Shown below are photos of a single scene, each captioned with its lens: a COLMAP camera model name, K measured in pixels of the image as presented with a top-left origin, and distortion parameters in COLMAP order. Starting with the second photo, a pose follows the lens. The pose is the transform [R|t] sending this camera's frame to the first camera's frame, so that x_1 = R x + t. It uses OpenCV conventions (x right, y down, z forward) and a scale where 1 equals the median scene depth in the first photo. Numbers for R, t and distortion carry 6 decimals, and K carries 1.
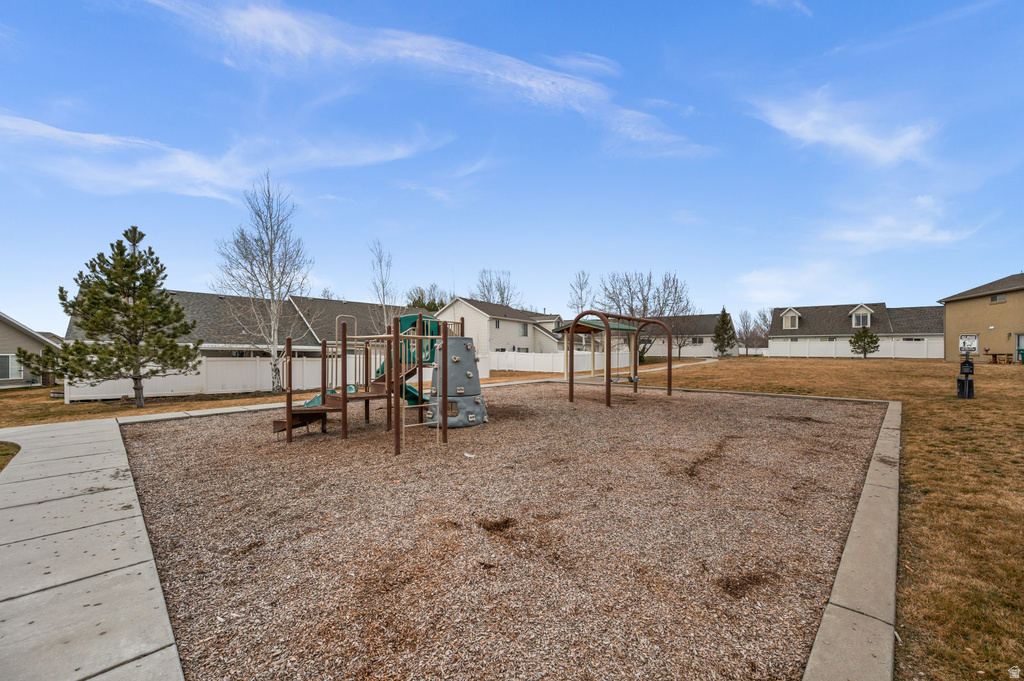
lens RADIAL K [[408.4, 0, 509.4], [0, 408.4, 346.4], [0, 0, 1]] dist [0.011227, 0.000538]
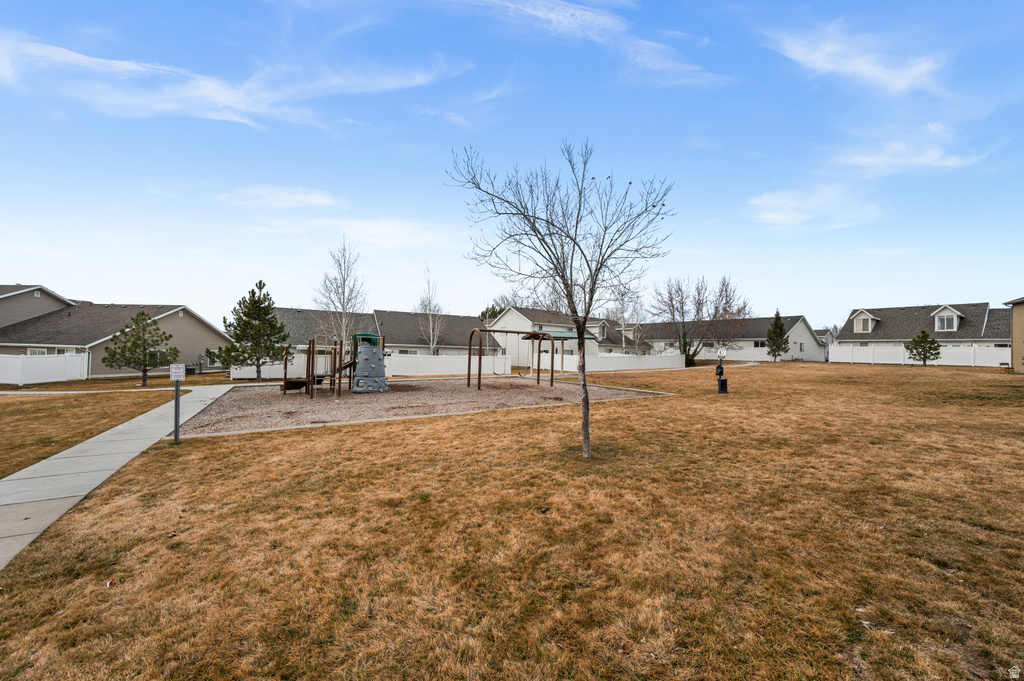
lens RADIAL K [[408.4, 0, 514.0], [0, 408.4, 332.6], [0, 0, 1]] dist [0.011227, 0.000538]
pose [[0.957940, -0.001288, -0.286964, 0.254177], [-0.008507, 0.999423, -0.032883, -0.006662], [0.286841, 0.033941, 0.957377, -0.146543]]
